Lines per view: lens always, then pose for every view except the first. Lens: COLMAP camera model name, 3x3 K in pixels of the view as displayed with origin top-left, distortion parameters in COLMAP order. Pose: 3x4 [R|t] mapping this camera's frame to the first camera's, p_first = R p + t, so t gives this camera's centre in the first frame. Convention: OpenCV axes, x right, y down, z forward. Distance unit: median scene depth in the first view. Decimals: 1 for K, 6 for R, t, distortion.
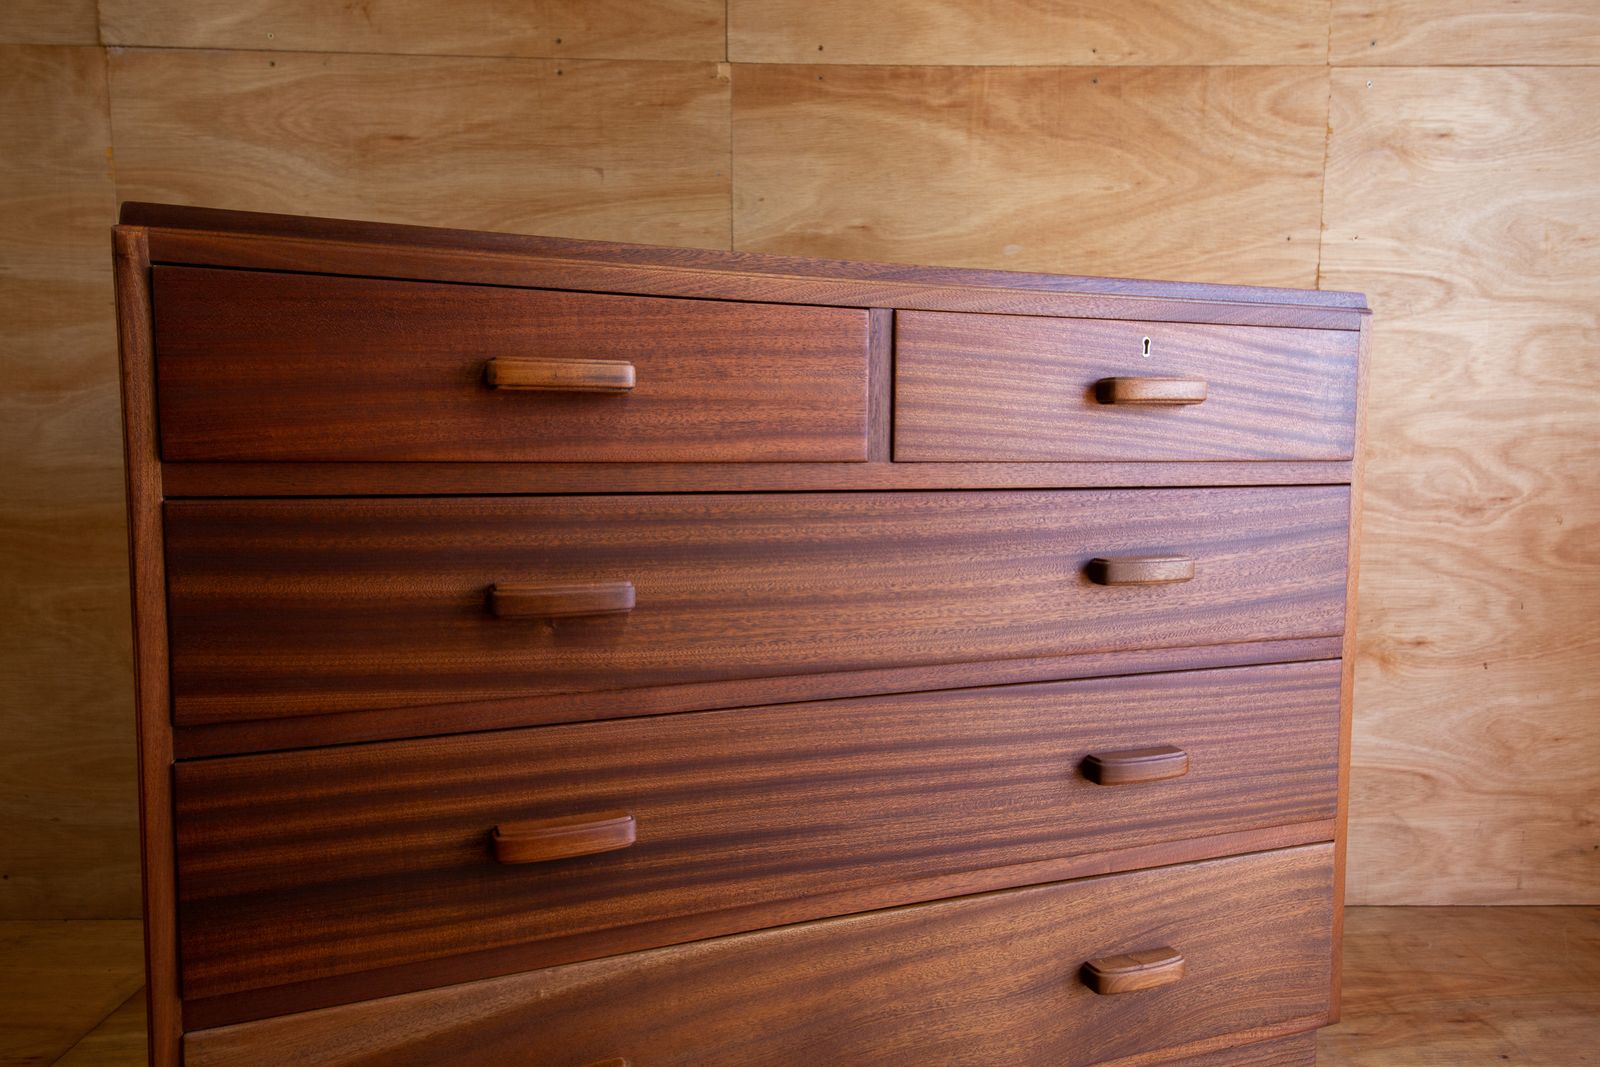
lens RADIAL K [[1031.3, 0, 798.9], [0, 1031.3, 534.8], [0, 0, 1]] dist [0.068617, -0.042261]
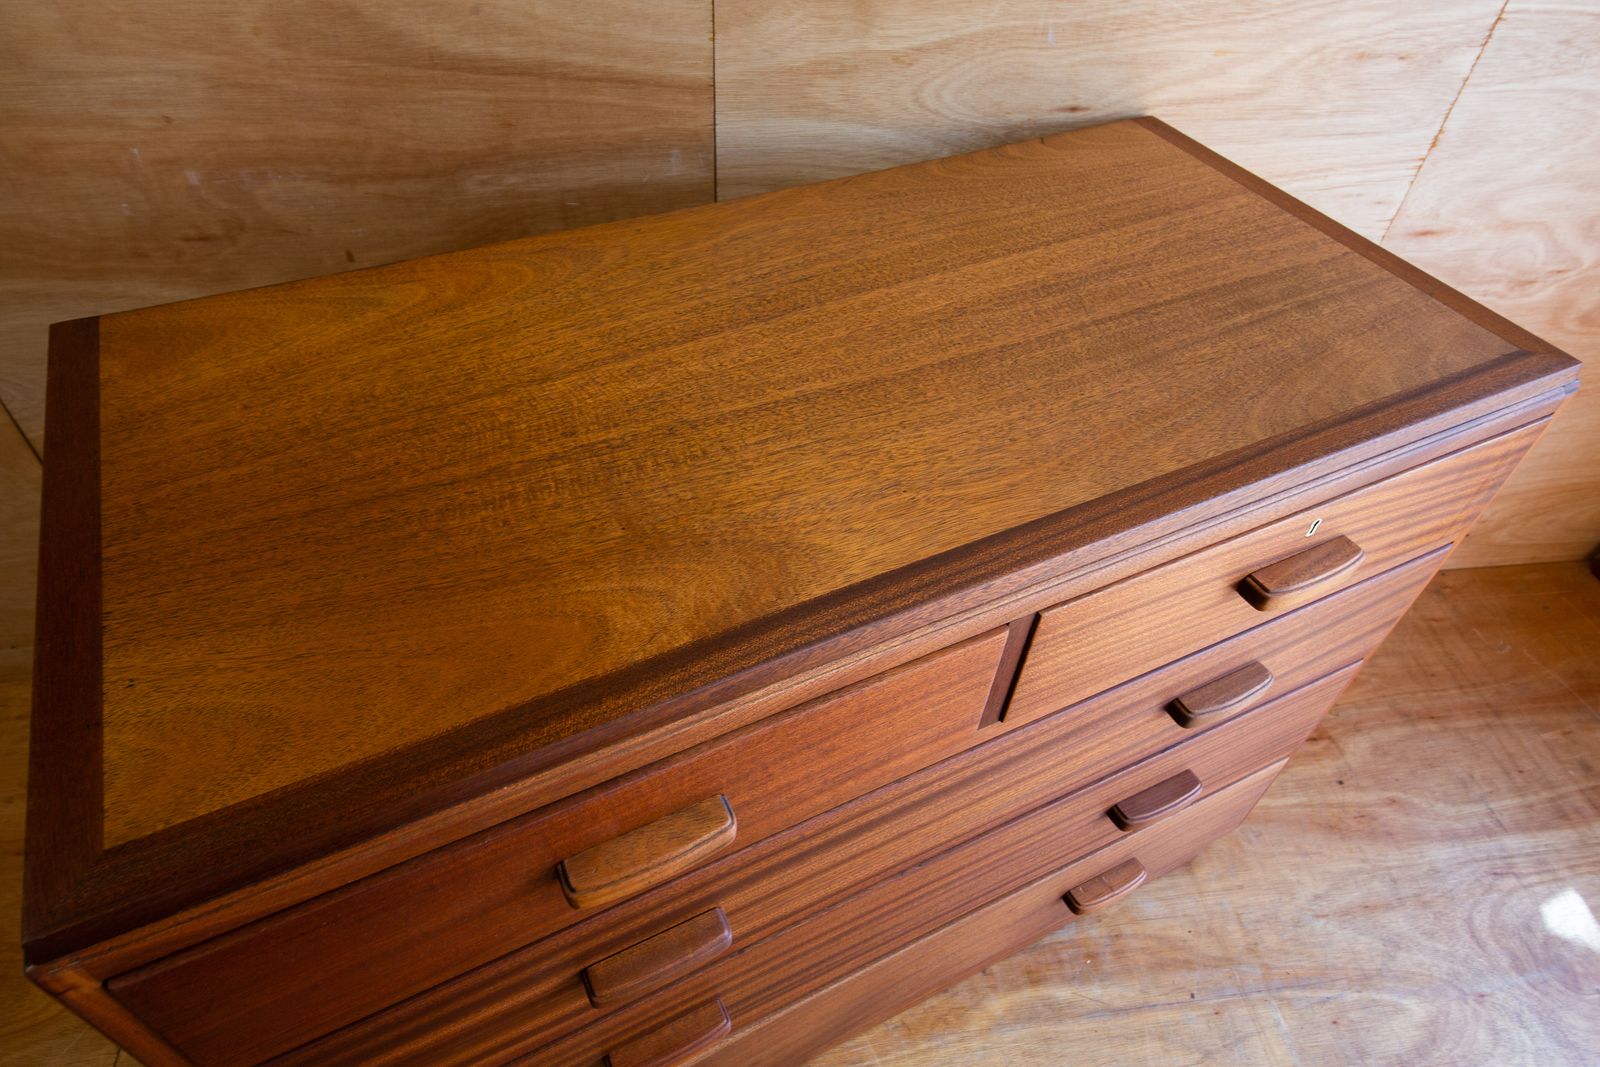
lens RADIAL K [[965.3, 0, 779.5], [0, 965.3, 512.5], [0, 0, 1]] dist [0.058669, -0.041661]
pose [[0.994915, -0.043389, 0.090896, -0.093601], [-0.025662, 0.763473, 0.645330, -0.423036], [-0.097397, -0.644381, 0.758477, 0.296662]]
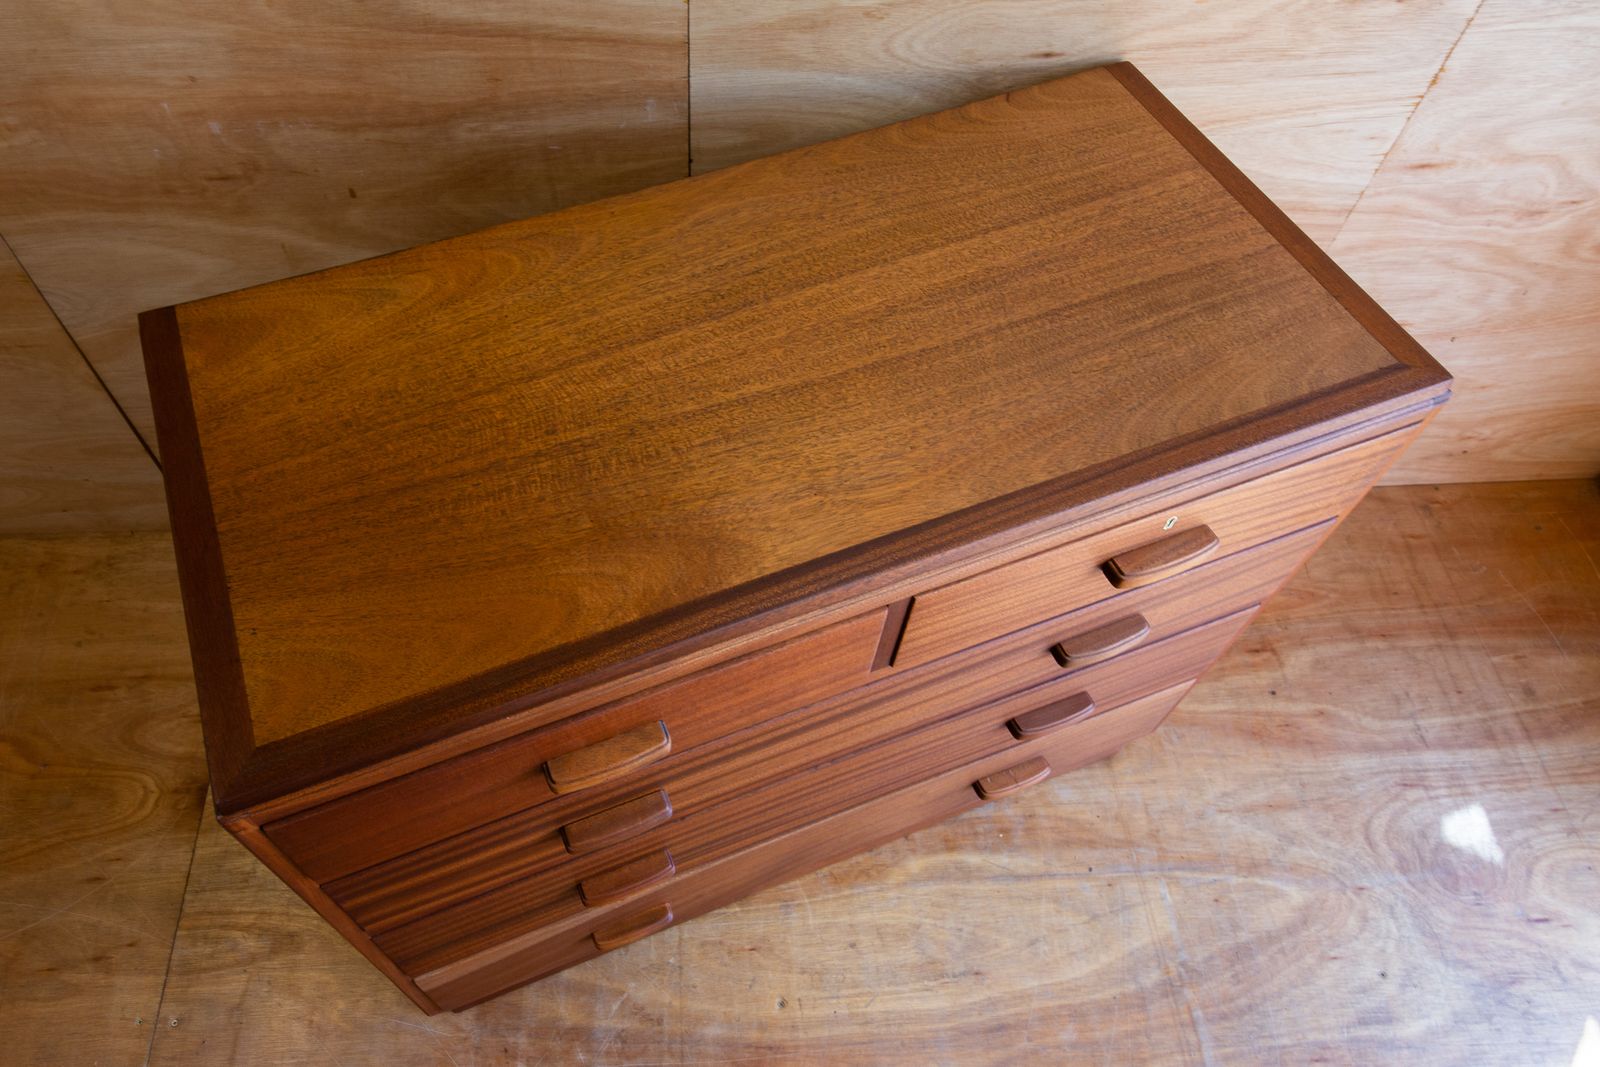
lens RADIAL K [[1080.9, 0, 689.5], [0, 1080.9, 543.7], [0, 0, 1]] dist [0.070749, -0.053463]
pose [[0.999887, -0.015012, -0.000609, -0.068828], [0.009704, 0.614364, 0.788963, -0.611430], [-0.011470, -0.788880, 0.614440, 0.233557]]
